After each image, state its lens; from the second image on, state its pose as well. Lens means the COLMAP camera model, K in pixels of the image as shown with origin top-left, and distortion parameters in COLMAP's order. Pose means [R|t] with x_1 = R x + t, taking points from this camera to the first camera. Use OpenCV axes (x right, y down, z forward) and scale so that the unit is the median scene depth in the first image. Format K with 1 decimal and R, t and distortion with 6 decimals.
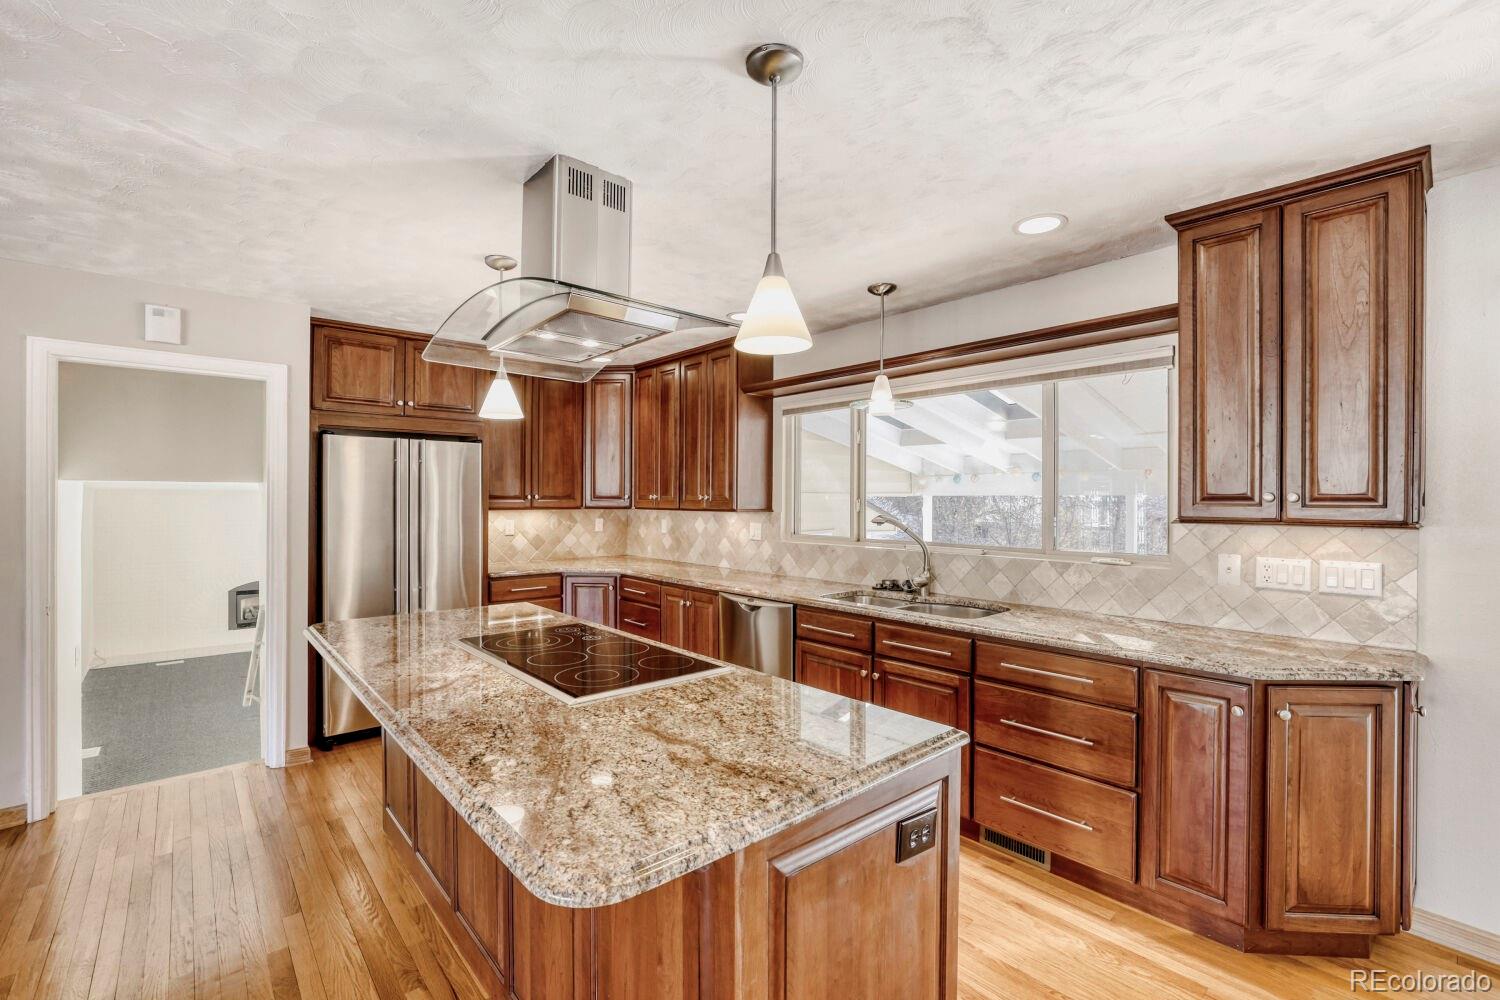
lens RADIAL K [[701.1, 0, 714.3], [0, 701.1, 509.3], [0, 0, 1]] dist [-0.050884, 0.017583]
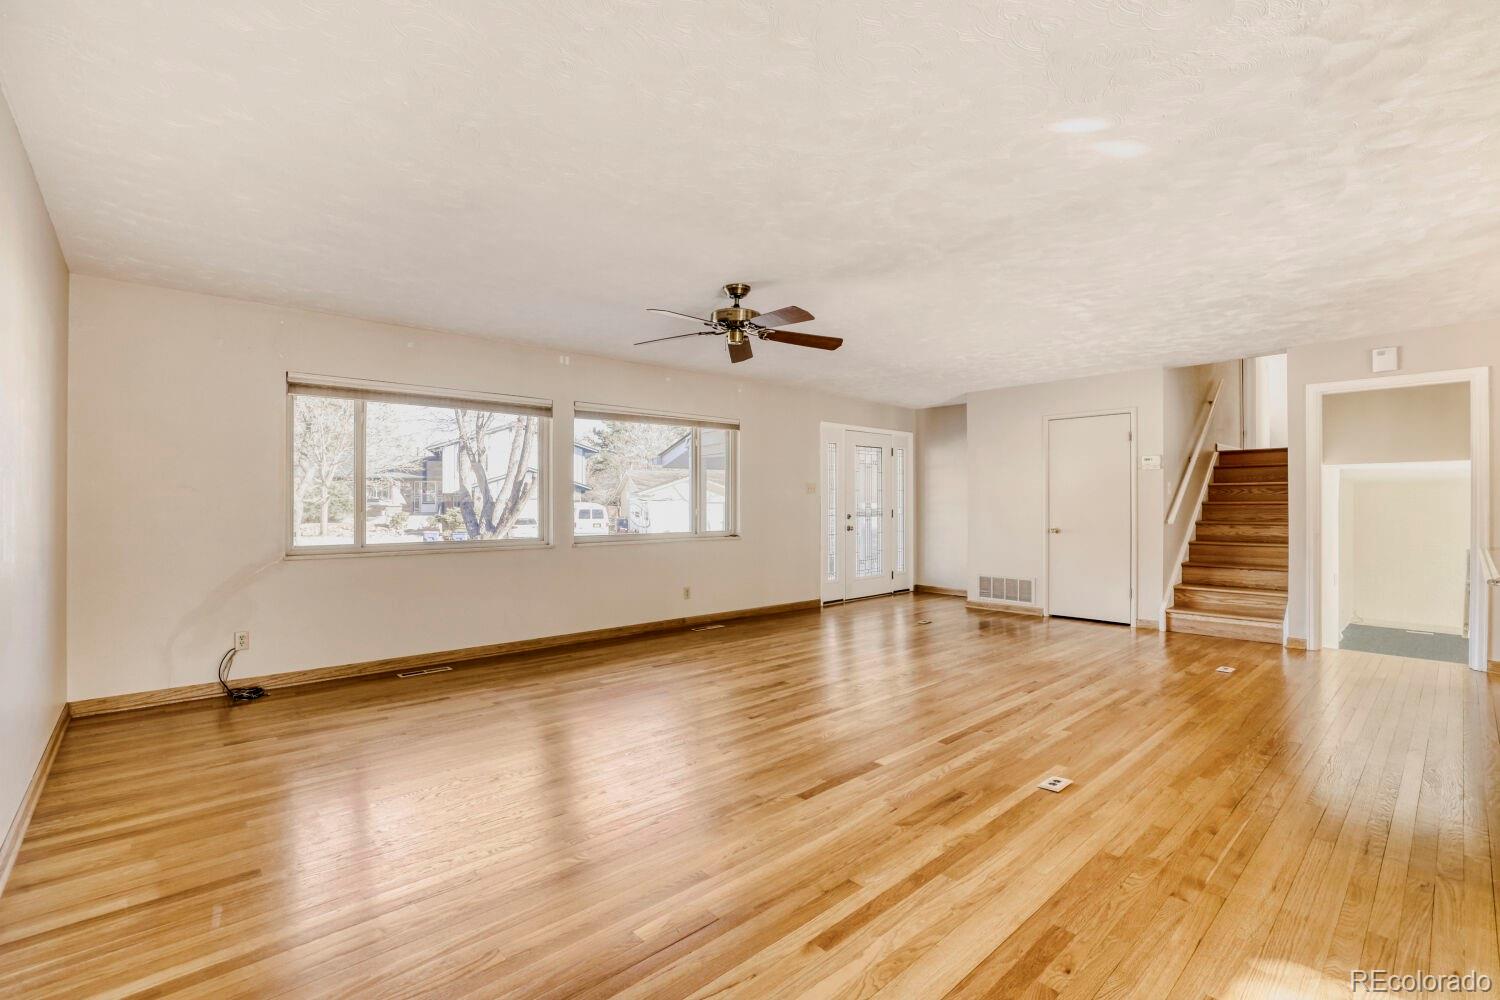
lens RADIAL K [[684.9, 0, 764.2], [0, 684.9, 502.1], [0, 0, 1]] dist [-0.049853, 0.015652]
pose [[0.104064, -0.011898, -0.994499, 0.551806], [-0.006048, 0.999902, -0.012595, 0.083169], [0.994552, 0.007326, 0.103982, -0.571120]]
